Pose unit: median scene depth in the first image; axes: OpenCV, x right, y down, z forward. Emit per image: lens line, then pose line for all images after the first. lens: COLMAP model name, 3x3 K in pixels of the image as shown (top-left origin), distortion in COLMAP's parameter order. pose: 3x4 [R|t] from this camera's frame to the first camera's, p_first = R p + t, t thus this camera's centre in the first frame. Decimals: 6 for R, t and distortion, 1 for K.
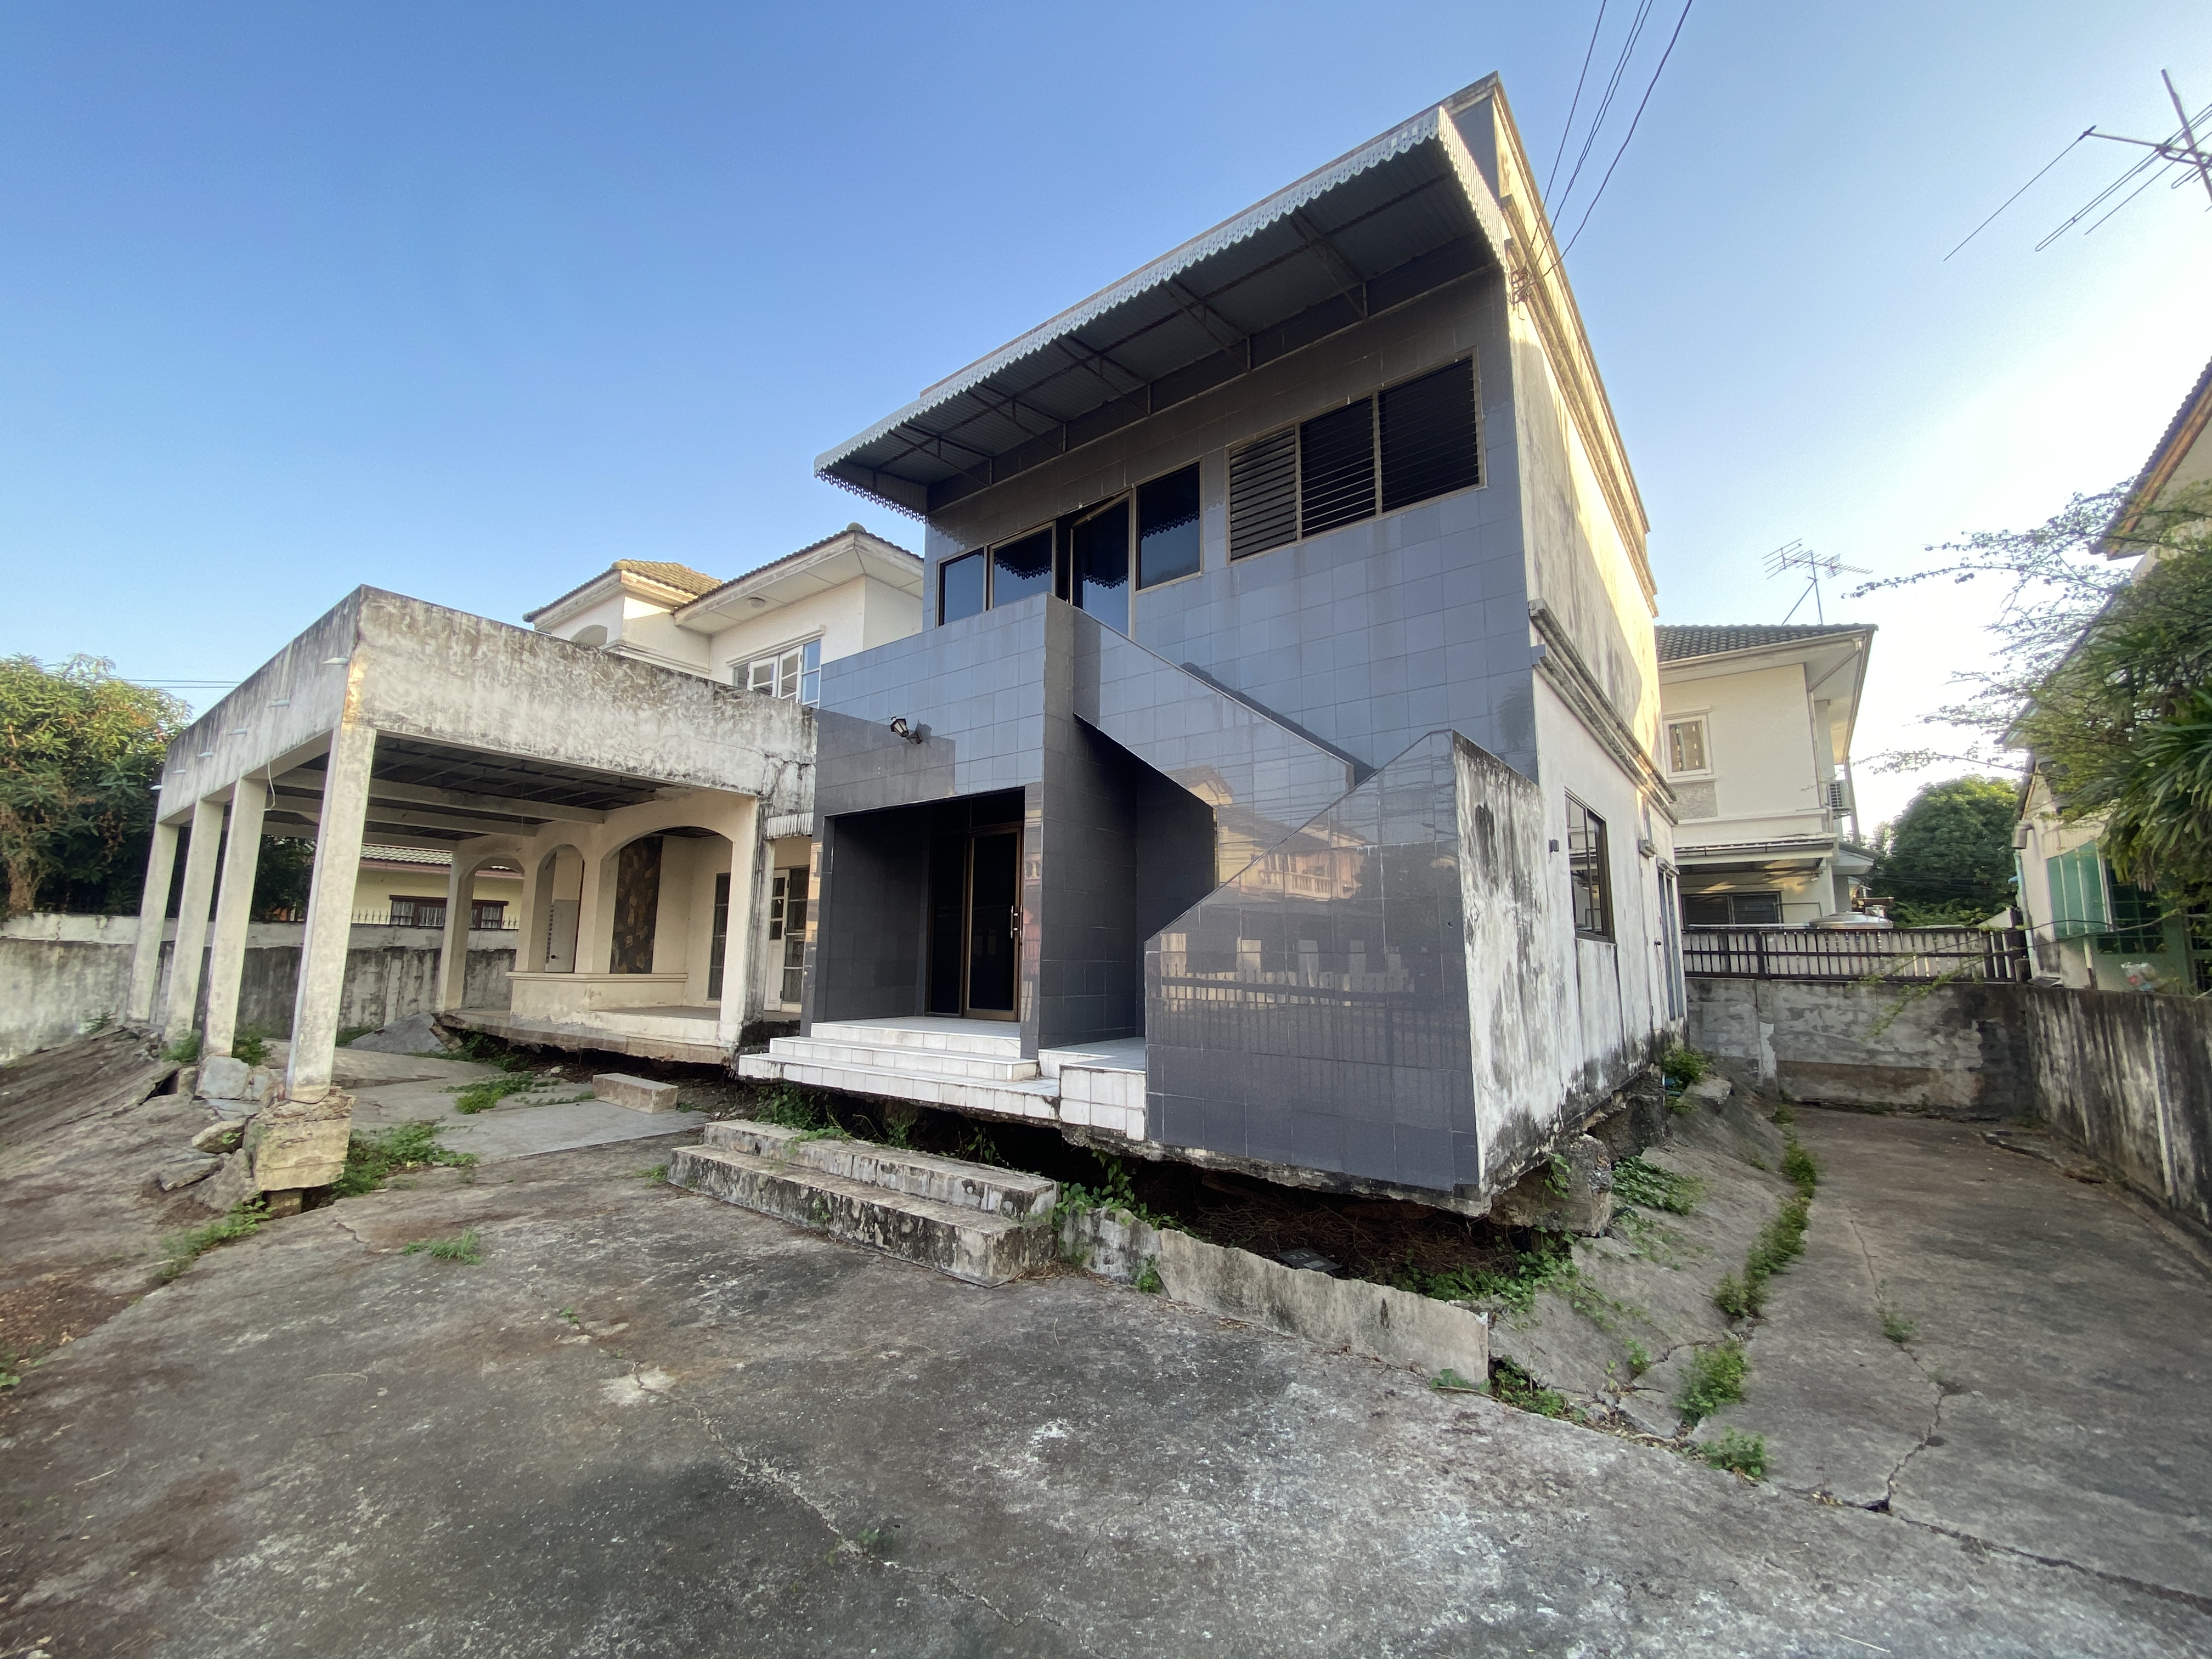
lens RADIAL K [[902.8, 0, 1104.0], [0, 902.8, 834.9], [0, 0, 1]] dist [0.016645, -0.019032]
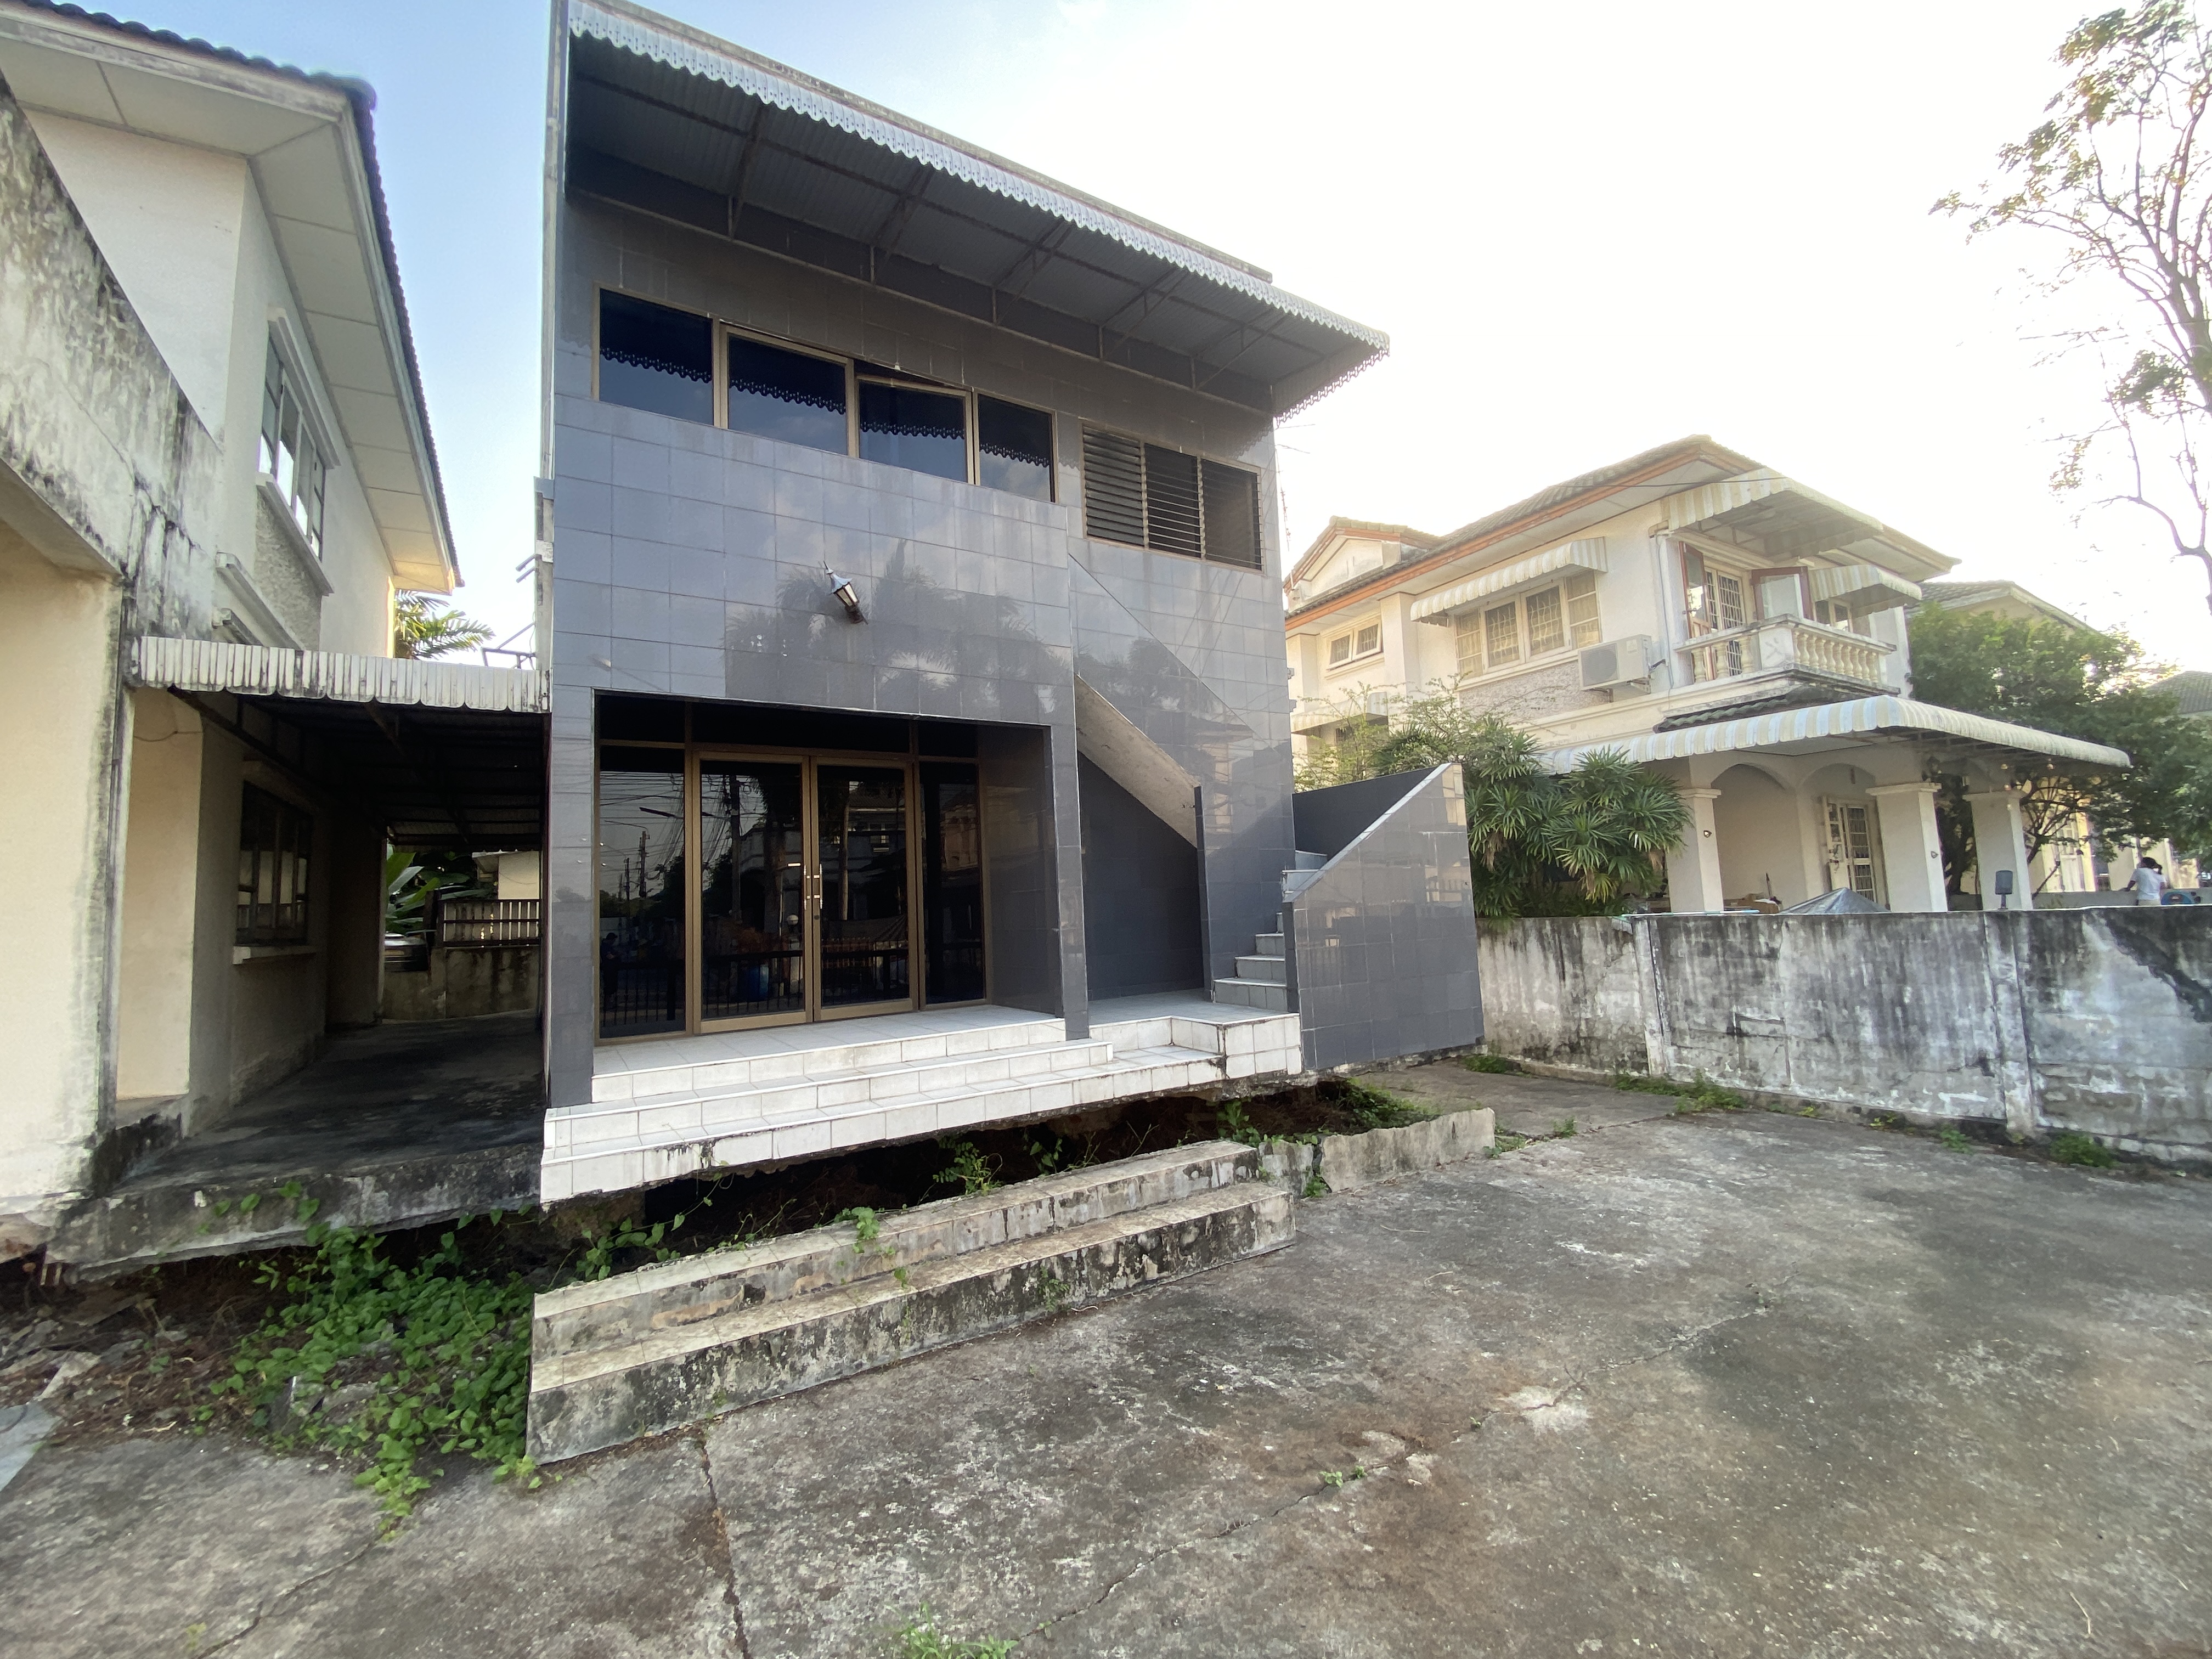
lens RADIAL K [[902.8, 0, 1104.0], [0, 902.8, 834.9], [0, 0, 1]] dist [0.016645, -0.019032]
pose [[0.354276, 0.051118, 0.933743, -0.657515], [-0.085212, 0.996115, -0.022202, 0.048761], [-0.931251, -0.071700, 0.357255, 0.489561]]
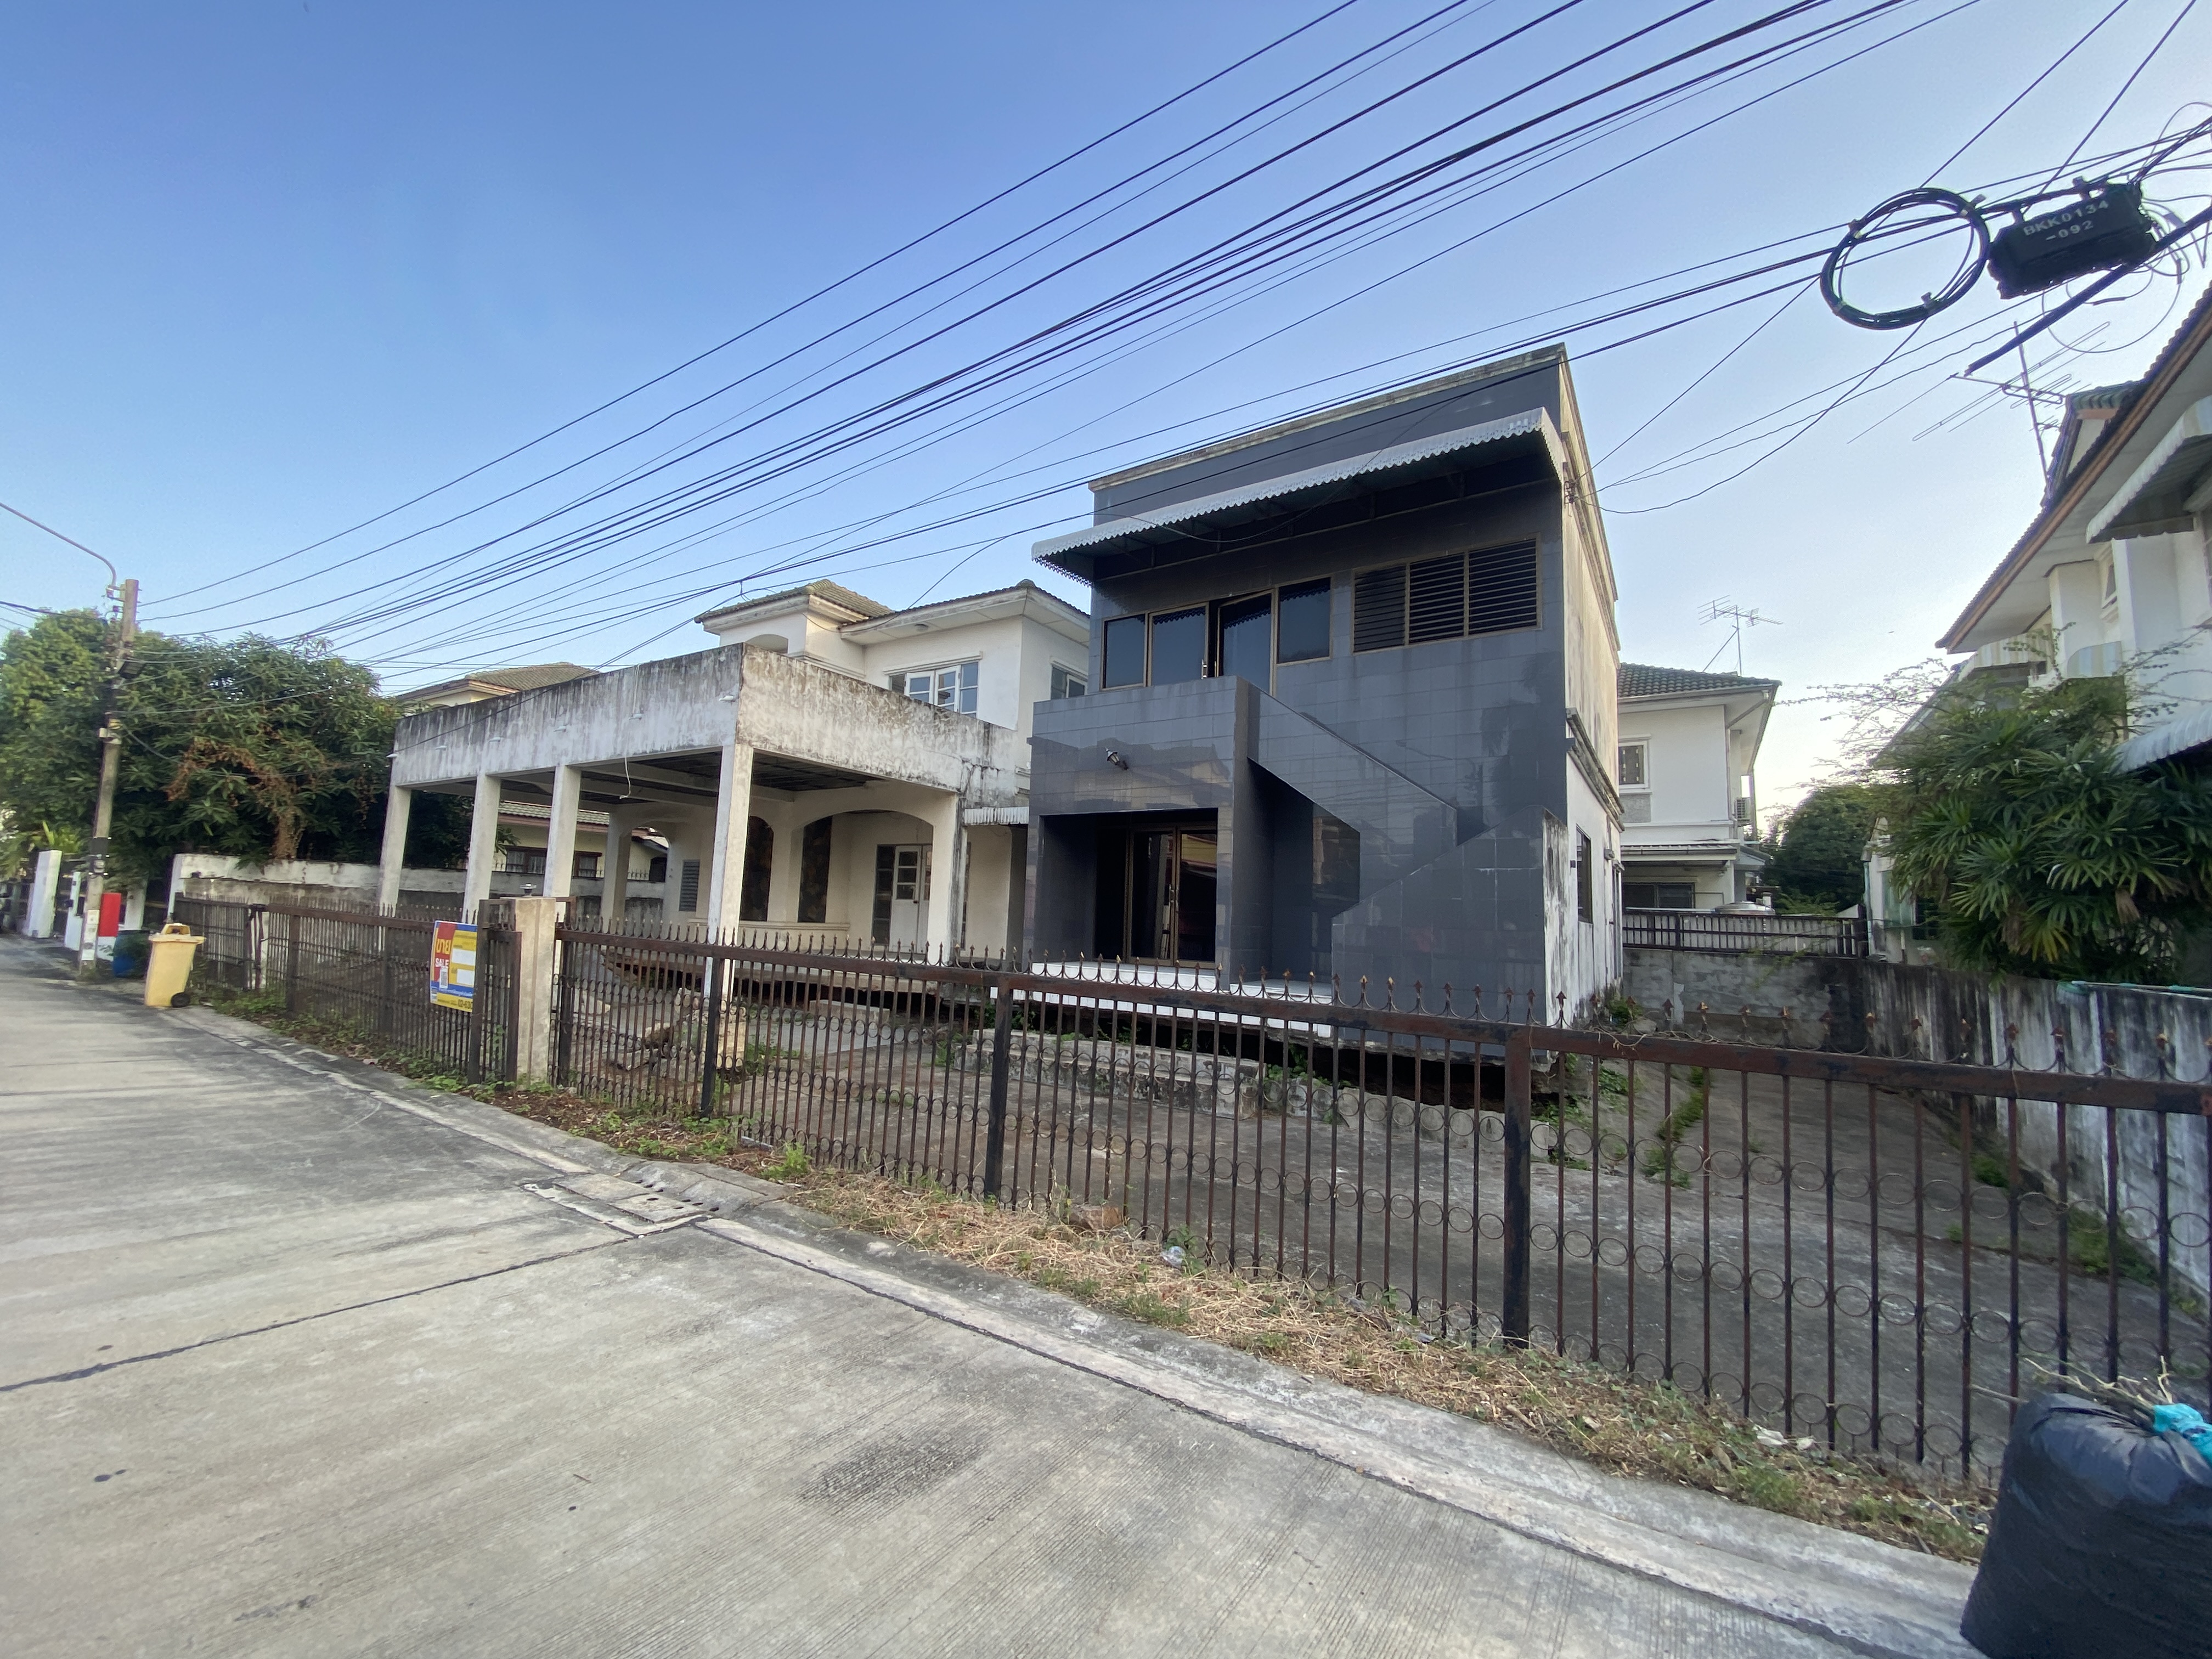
lens RADIAL K [[899.5, 0, 1099.2], [0, 899.5, 840.7], [0, 0, 1]] dist [0.017828, -0.023866]
pose [[0.997235, 0.033112, 0.066530, -0.291481], [-0.036625, 0.997960, 0.052296, -0.053784], [-0.064663, -0.054588, 0.996413, -0.348137]]
